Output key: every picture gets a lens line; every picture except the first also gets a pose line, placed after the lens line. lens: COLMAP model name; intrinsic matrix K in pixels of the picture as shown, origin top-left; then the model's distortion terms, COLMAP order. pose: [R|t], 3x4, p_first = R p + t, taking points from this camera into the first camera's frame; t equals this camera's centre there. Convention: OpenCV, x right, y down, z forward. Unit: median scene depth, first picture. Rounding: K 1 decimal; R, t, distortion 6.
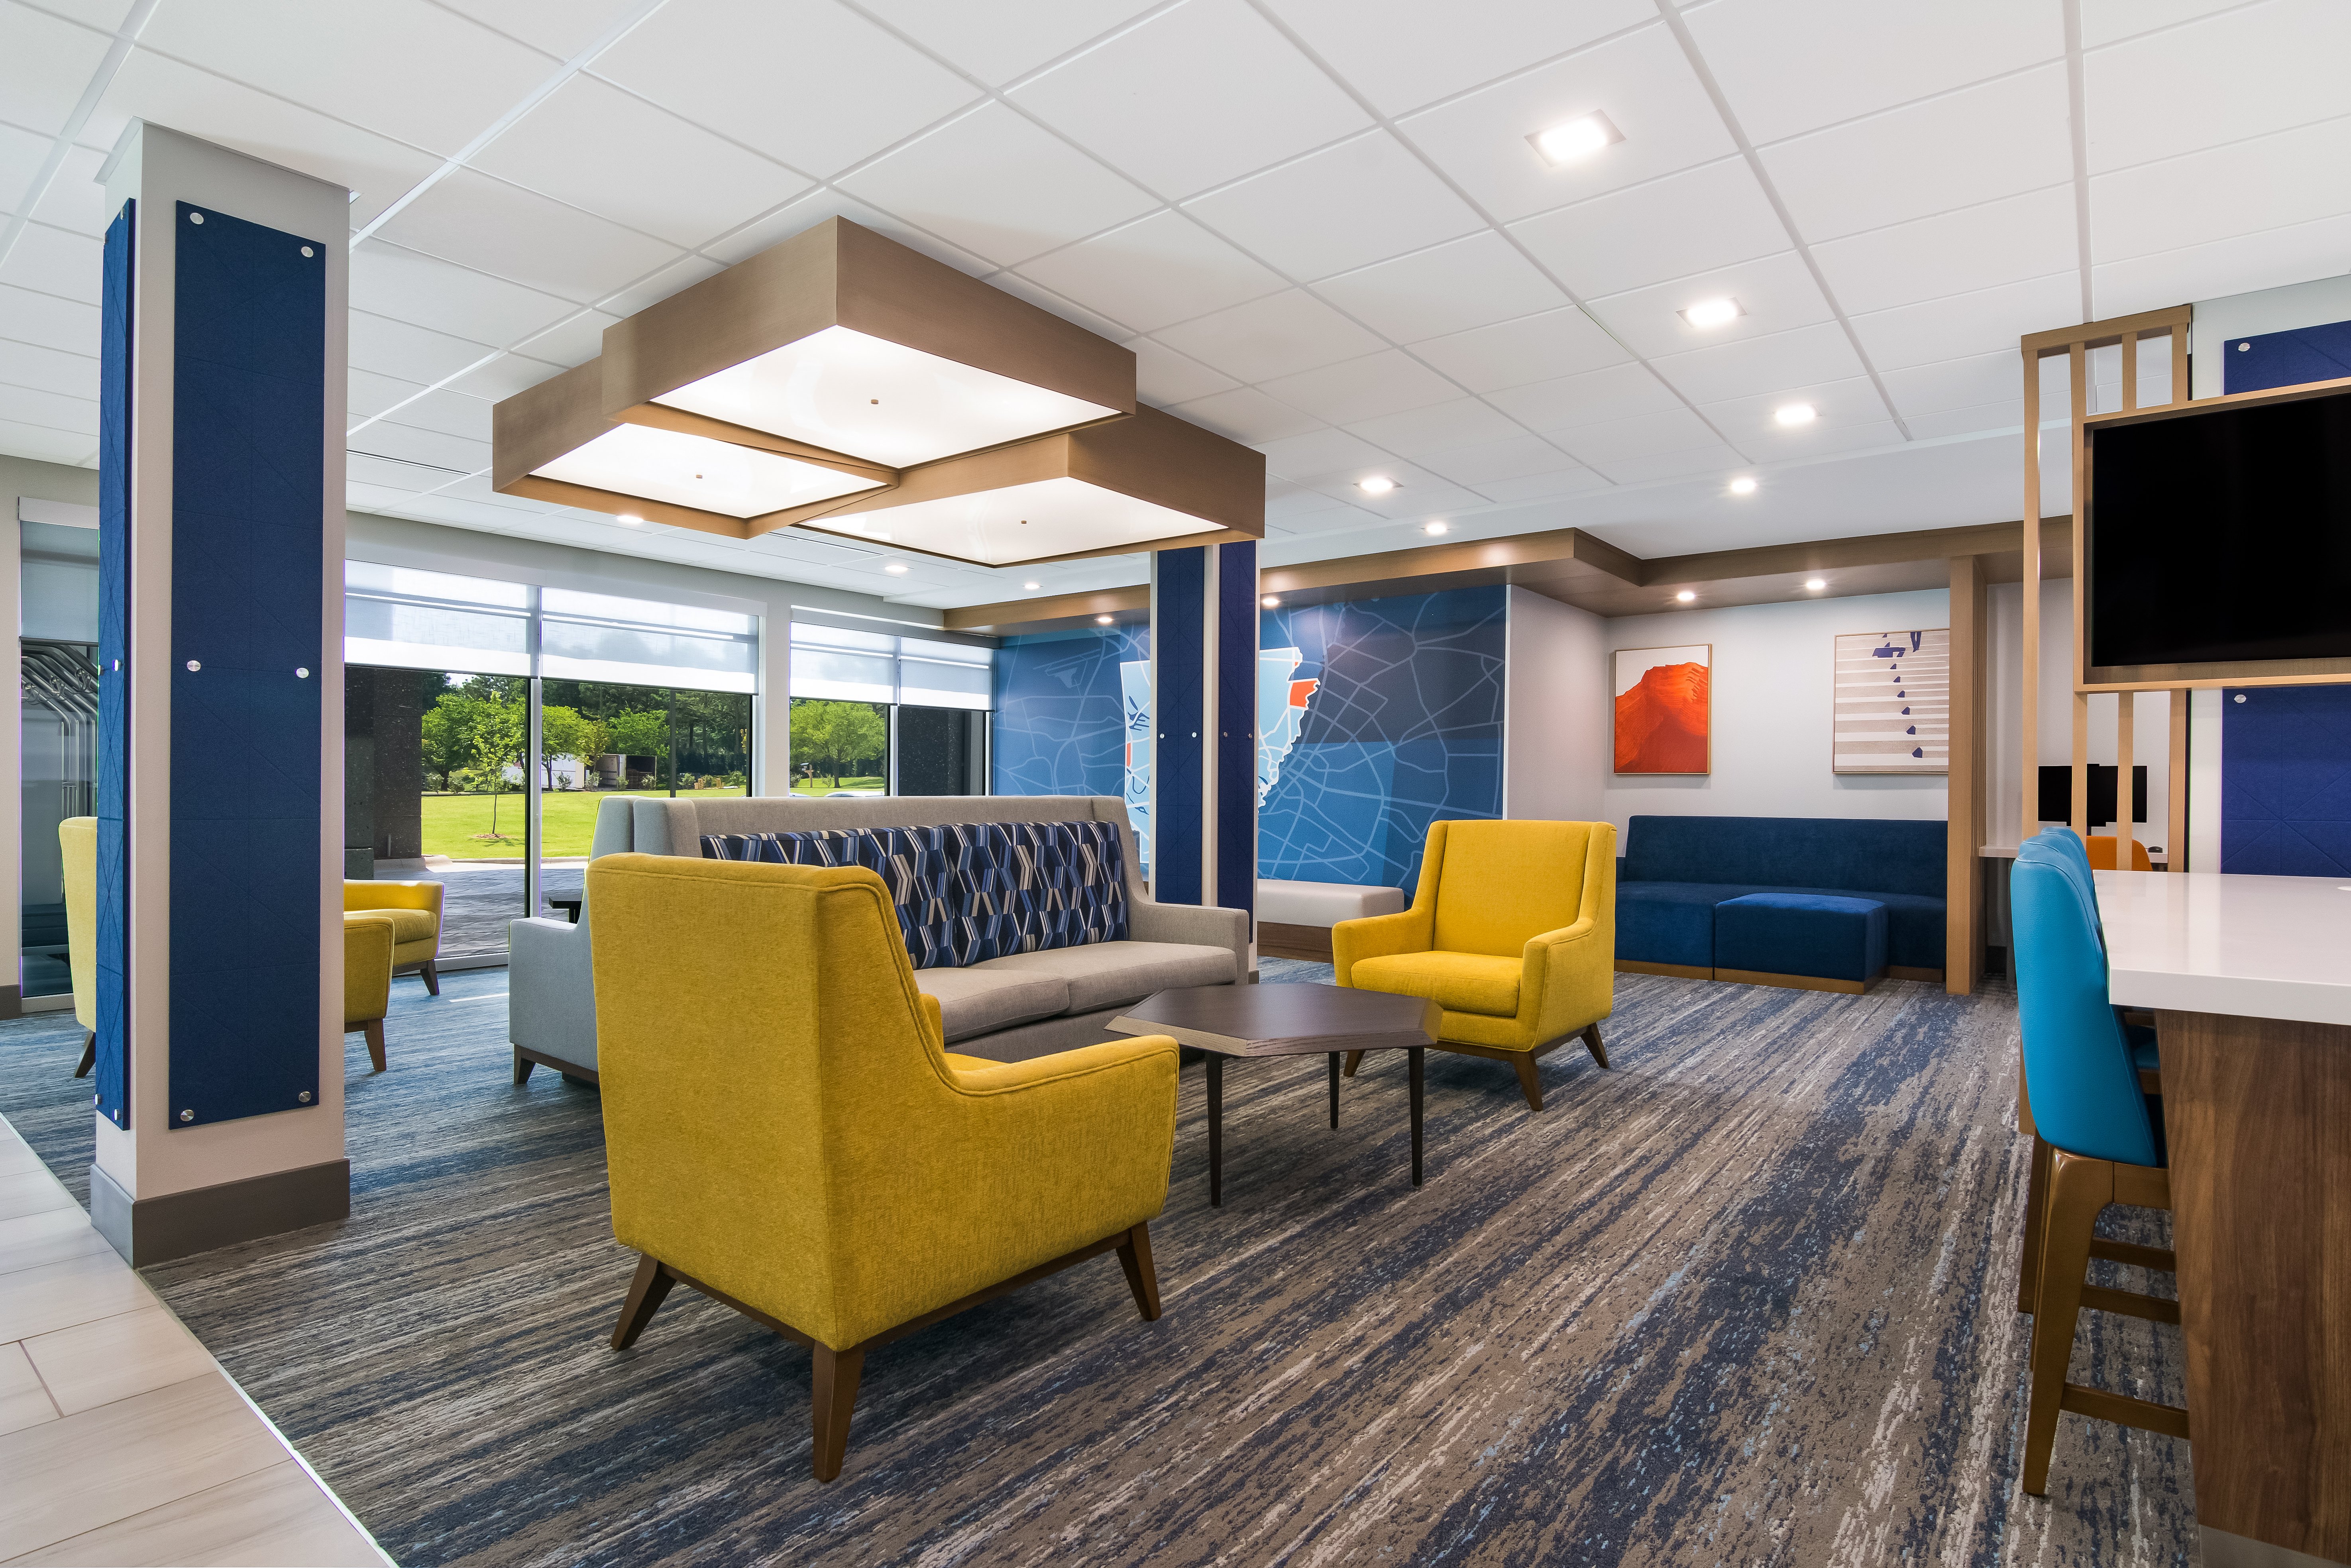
lens RADIAL K [[1198.0, 0, 1187.0], [0, 1198.0, 792.4], [0, 0, 1]] dist [-0.001026, -0.000160]
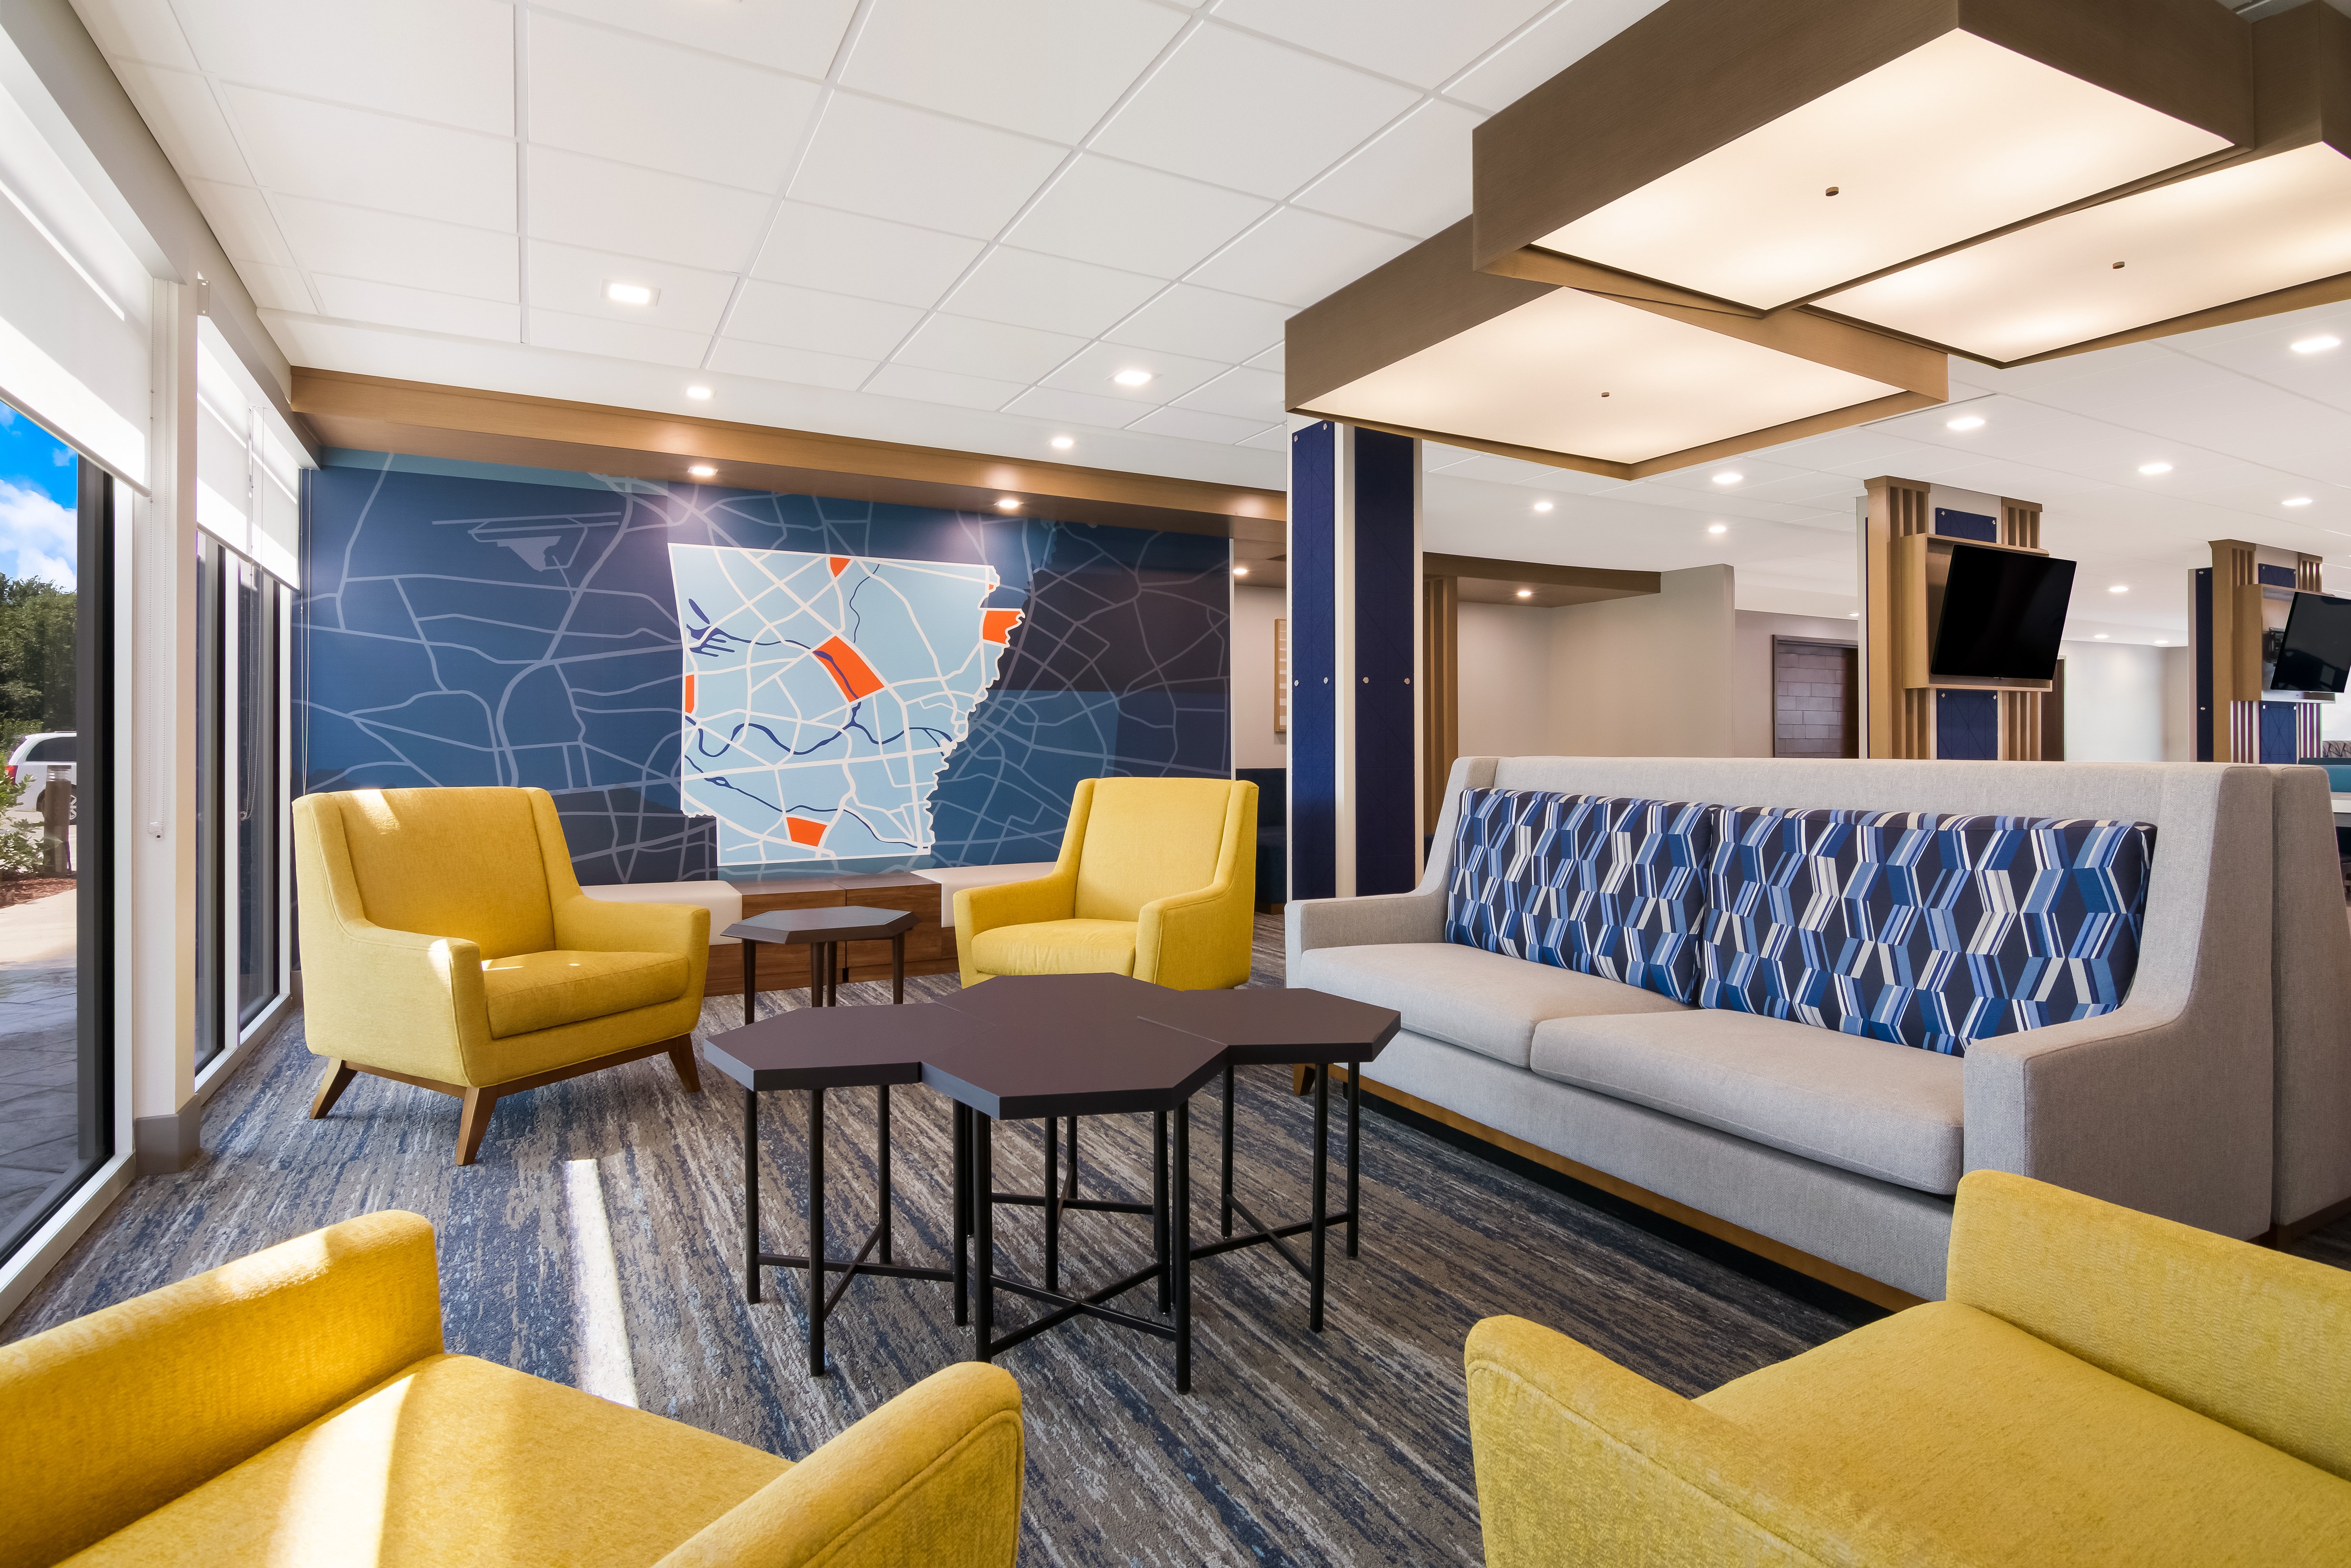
lens RADIAL K [[1160.8, 0, 1181.2], [0, 1160.8, 737.3], [0, 0, 1]] dist [0.013813, 0.000071]
pose [[0.398188, -0.003752, 0.917296, -0.560017], [0.002562, 0.999992, 0.002978, -0.011218], [-0.917300, 0.001165, 0.398194, 0.589809]]
